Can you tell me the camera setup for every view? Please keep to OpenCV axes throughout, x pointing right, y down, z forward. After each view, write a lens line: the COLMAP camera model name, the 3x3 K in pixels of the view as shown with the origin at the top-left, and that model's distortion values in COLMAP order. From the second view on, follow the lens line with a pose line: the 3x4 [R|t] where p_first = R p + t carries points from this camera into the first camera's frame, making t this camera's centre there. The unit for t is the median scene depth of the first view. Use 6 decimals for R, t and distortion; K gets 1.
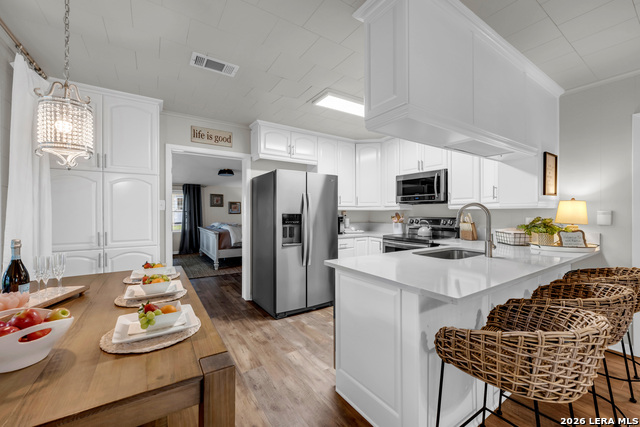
lens RADIAL K [[254.8, 0, 318.5], [0, 254.8, 214.4], [0, 0, 1]] dist [-0.003317, -0.000330]
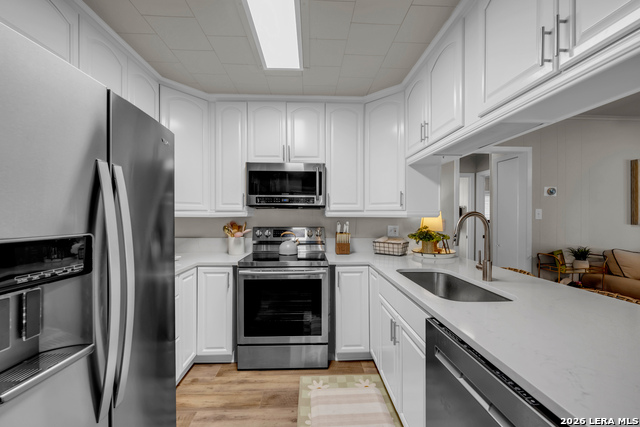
lens RADIAL K [[258.1, 0, 319.8], [0, 258.1, 217.6], [0, 0, 1]] dist [-0.001754, -0.000182]
pose [[0.511876, -0.003450, 0.859052, -0.159594], [0.004785, 0.999988, 0.001165, -0.017712], [-0.859046, 0.003515, 0.511886, 0.578709]]
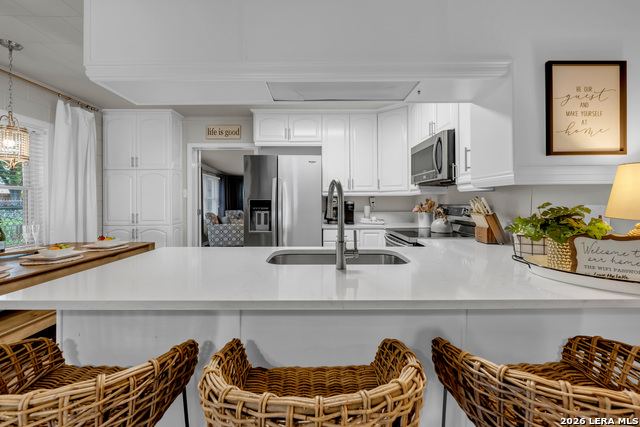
lens RADIAL K [[258.5, 0, 319.9], [0, 258.5, 201.0], [0, 0, 1]] dist [-0.000763, -0.000111]
pose [[0.840095, -0.002115, -0.542435, 0.538016], [-0.001874, 0.999975, -0.006801, 0.007124], [0.542436, 0.006730, 0.840070, 0.259549]]
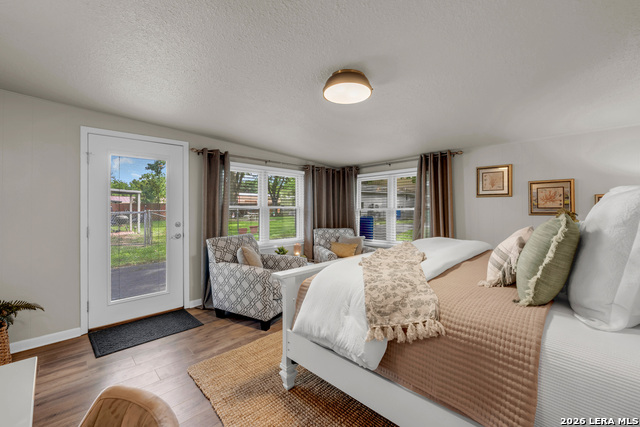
lens RADIAL K [[266.3, 0, 319.0], [0, 266.3, 207.4], [0, 0, 1]] dist [-0.001273, -0.000117]
pose [[0.200532, -0.003322, -0.979682, -0.098782], [-0.004866, 0.999979, -0.004387, -0.025733], [0.979675, 0.005647, 0.200512, 1.527349]]
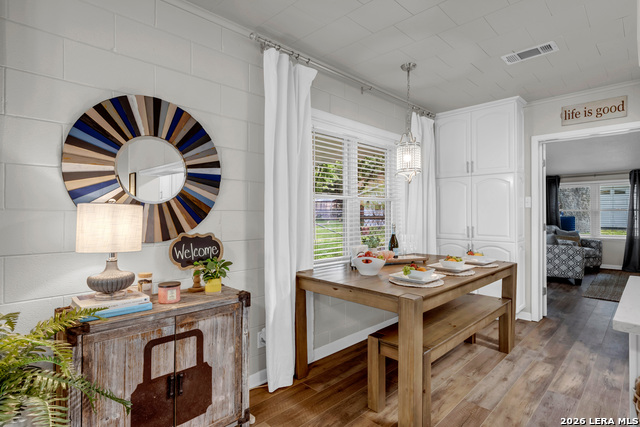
lens RADIAL K [[327.7, 0, 320.0], [0, 327.7, 213.5], [0, 0, 1]] dist [-0.001040, -0.000065]
pose [[0.200492, 0.002135, -0.979693, 0.372361], [-0.008724, 0.999962, 0.000394, 0.010392], [0.979656, 0.008468, 0.200503, -0.004673]]
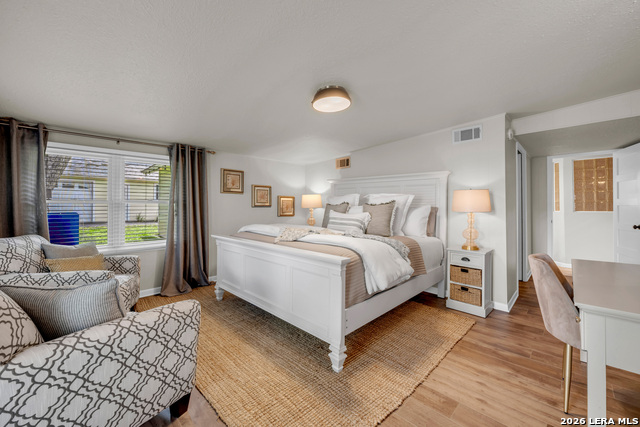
lens RADIAL K [[266.3, 0, 319.0], [0, 266.3, 207.4], [0, 0, 1]] dist [-0.001273, -0.000117]
pose [[0.977832, 0.000559, 0.209389, -0.806230], [0.000251, 0.999993, -0.003842, -0.001031], [-0.209389, 0.003809, 0.977825, 1.029409]]
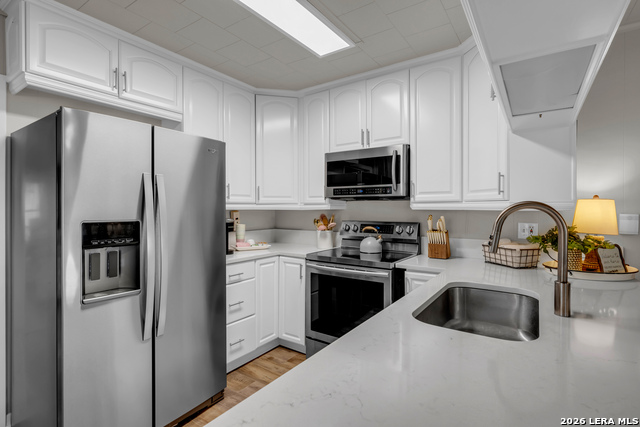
lens RADIAL K [[317.4, 0, 319.6], [0, 317.4, 211.1], [0, 0, 1]] dist [0.001947, 0.000039]
pose [[0.927878, -0.002363, 0.372876, 0.013909], [0.002687, 0.999996, -0.000350, -0.016058], [-0.372874, 0.001326, 0.927881, 0.342371]]
